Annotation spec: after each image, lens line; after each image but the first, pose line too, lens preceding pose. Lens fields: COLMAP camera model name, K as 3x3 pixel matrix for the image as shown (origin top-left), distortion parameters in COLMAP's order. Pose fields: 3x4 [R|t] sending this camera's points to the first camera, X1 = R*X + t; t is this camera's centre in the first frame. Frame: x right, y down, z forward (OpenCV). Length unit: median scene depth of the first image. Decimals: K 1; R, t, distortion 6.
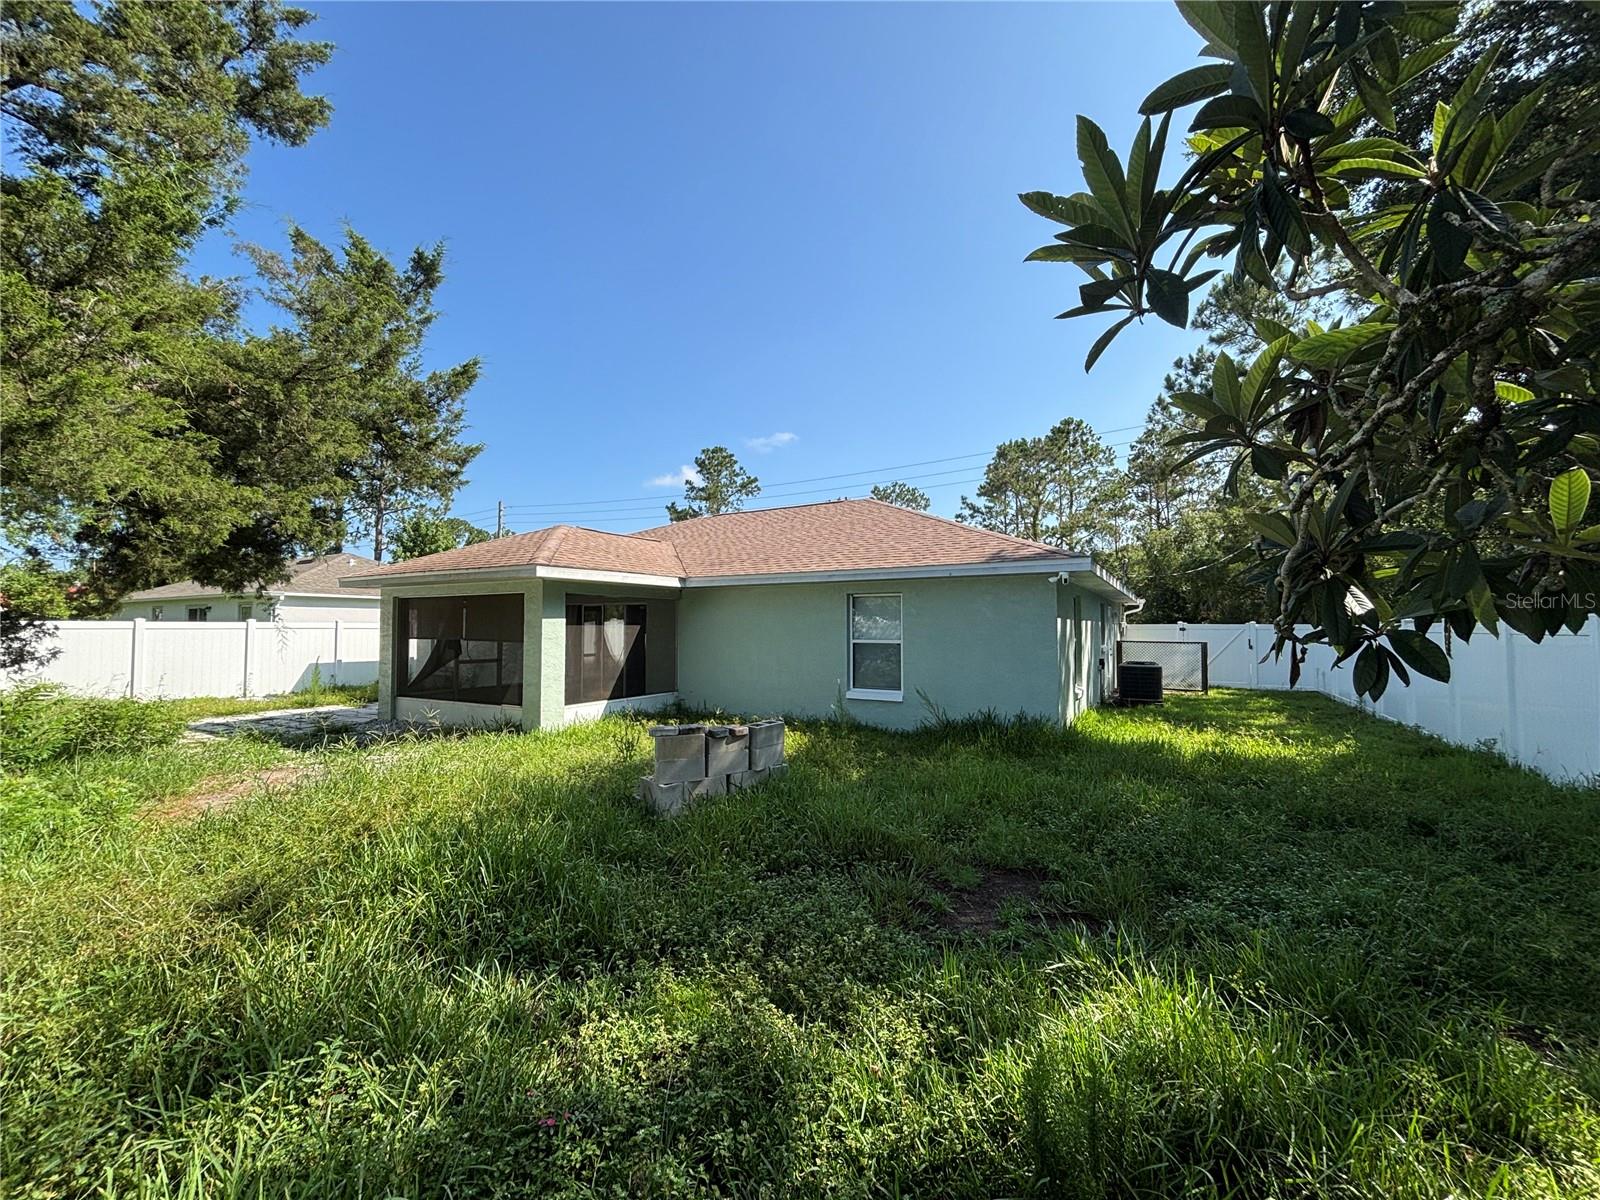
lens RADIAL K [[645.8, 0, 800.0], [0, 645.8, 600.0], [0, 0, 1]] dist [0.002198, -0.000229]
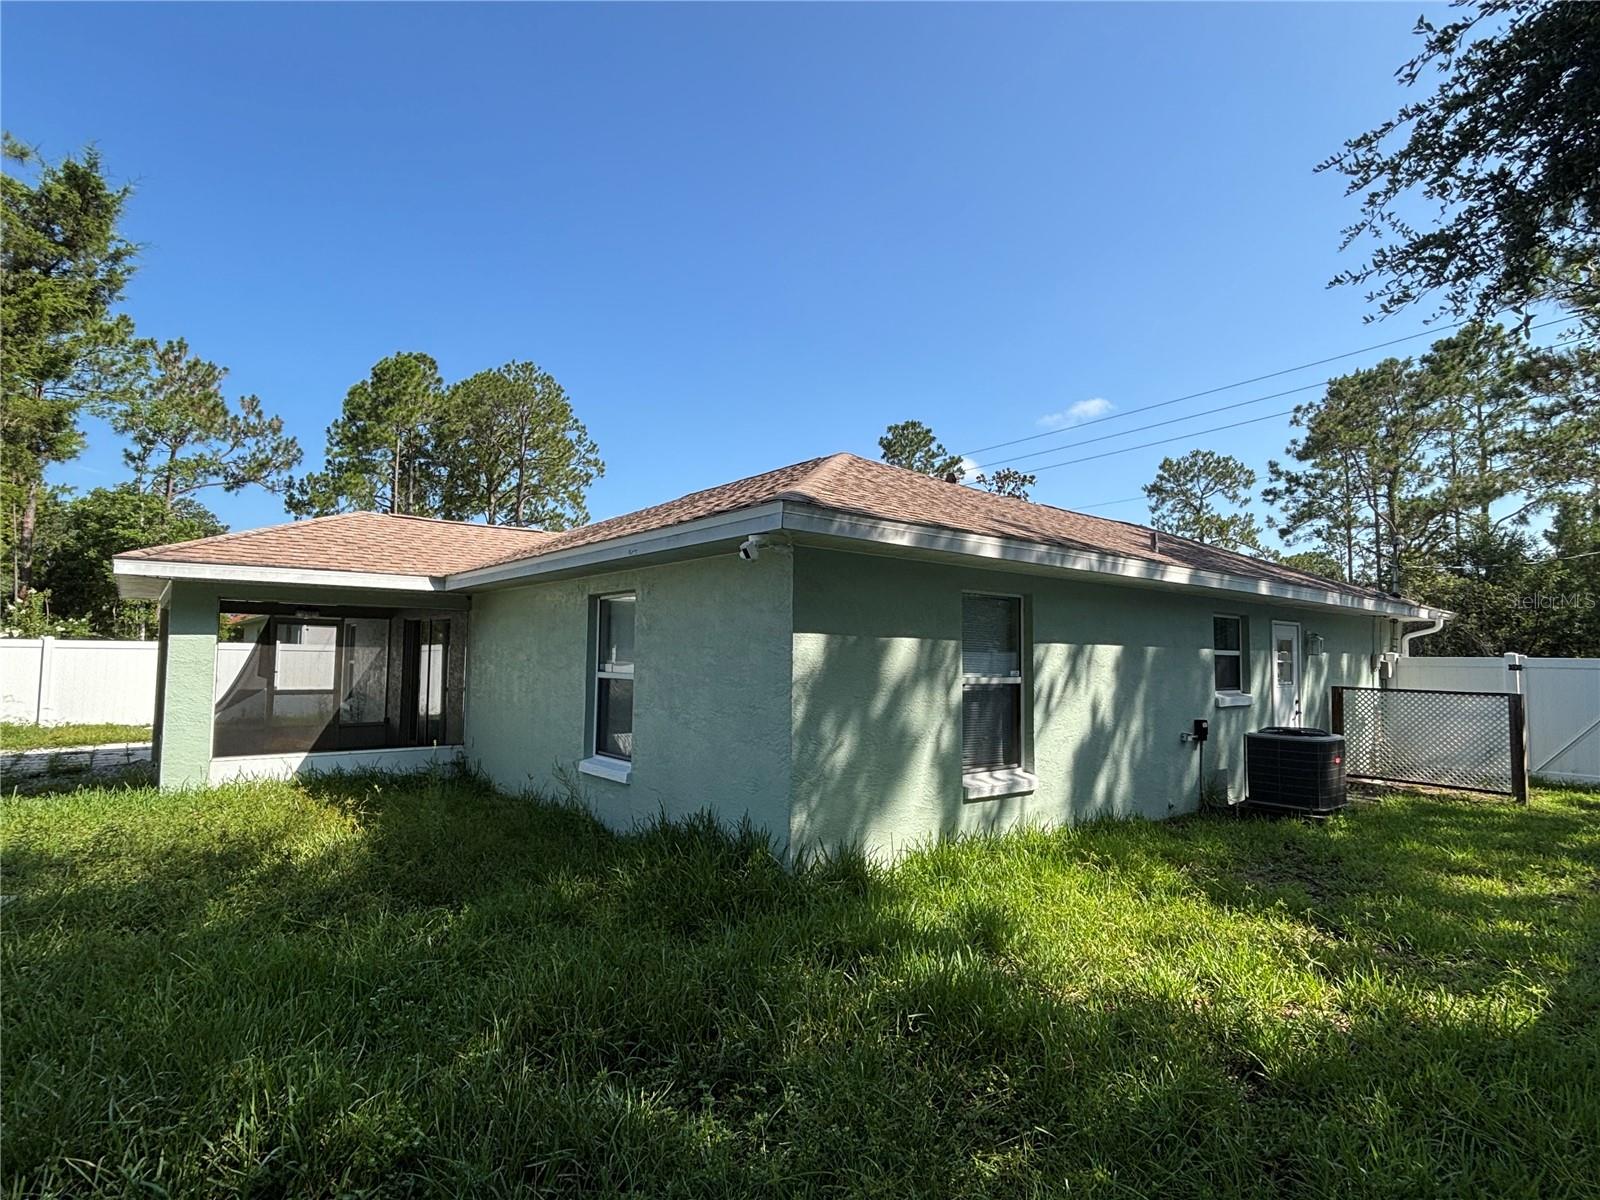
lens RADIAL K [[814.0, 0, 800.0], [0, 814.0, 600.0], [0, 0, 1]] dist [0.000030, -0.000227]
pose [[0.936681, -0.013200, -0.349935, 0.279180], [0.002680, 0.999530, -0.030529, 0.010052], [0.350173, 0.027658, 0.936276, 0.194715]]
